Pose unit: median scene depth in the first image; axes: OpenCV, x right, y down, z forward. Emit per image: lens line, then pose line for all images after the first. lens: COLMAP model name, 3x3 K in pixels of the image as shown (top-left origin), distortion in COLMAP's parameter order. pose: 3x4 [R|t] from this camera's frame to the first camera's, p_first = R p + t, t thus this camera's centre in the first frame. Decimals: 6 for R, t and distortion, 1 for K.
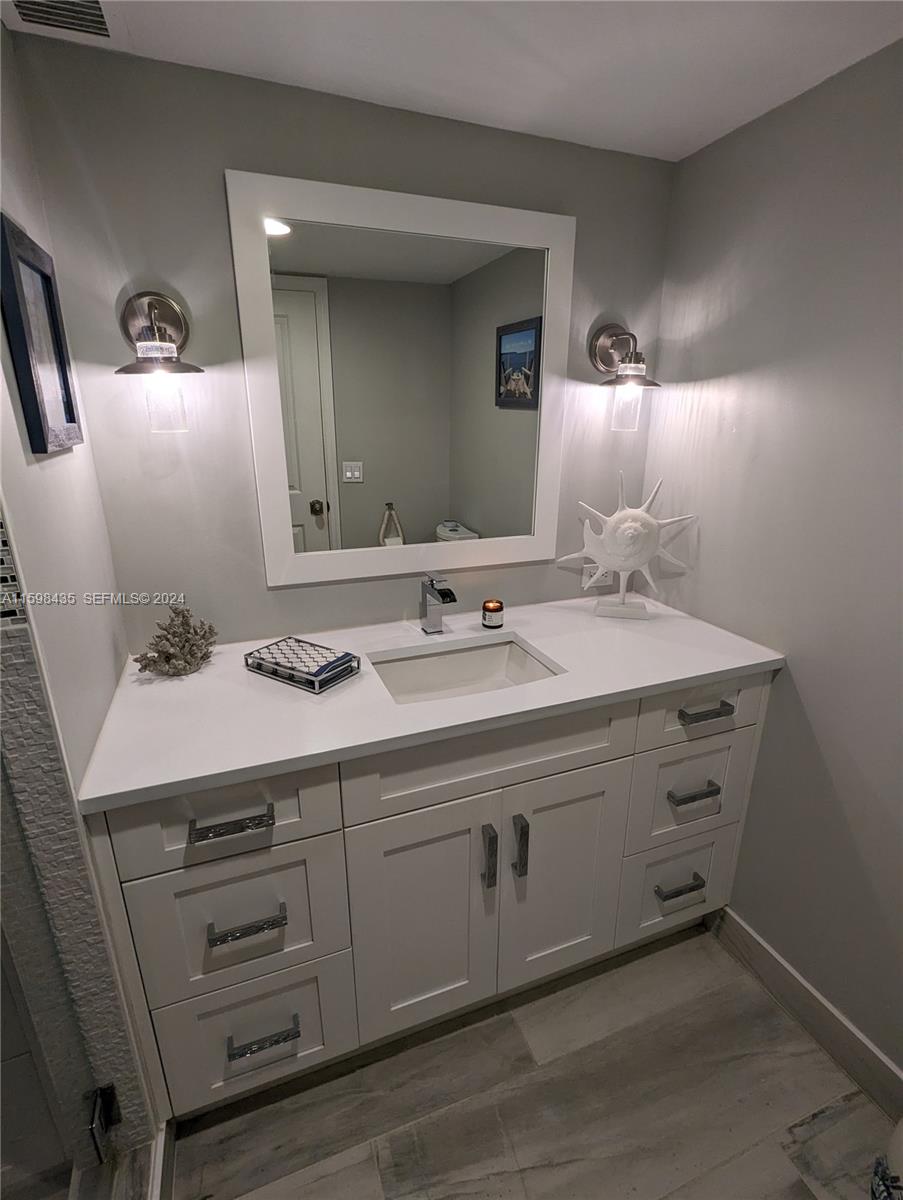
lens RADIAL K [[570.2, 0, 452.8], [0, 570.2, 596.5], [0, 0, 1]] dist [-0.000820, 0.000197]
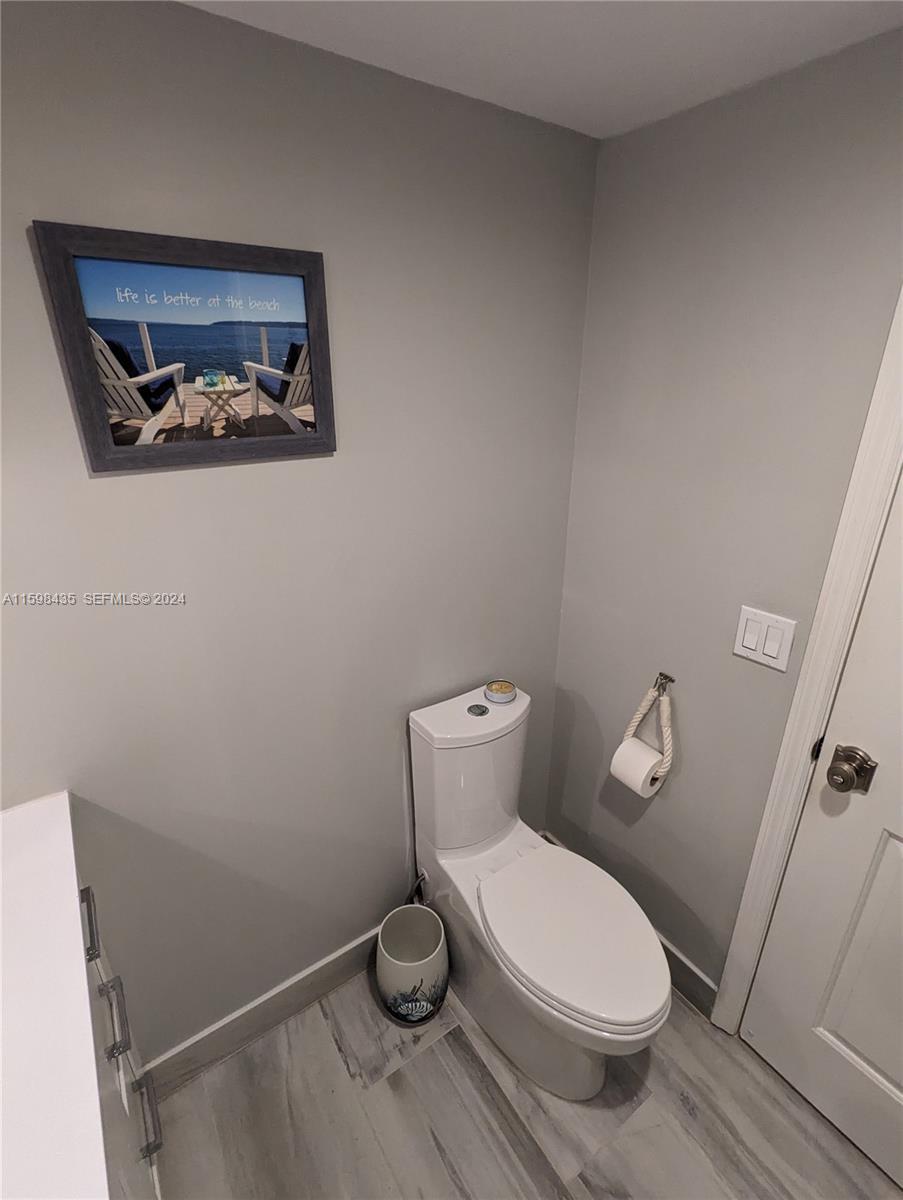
lens RADIAL K [[570.2, 0, 452.8], [0, 570.2, 596.5], [0, 0, 1]] dist [-0.000820, 0.000197]
pose [[-0.190056, -0.320866, 0.927860, -0.168923], [0.377443, 0.848572, 0.370759, -0.184019], [-0.906320, 0.420680, -0.040167, 0.492941]]
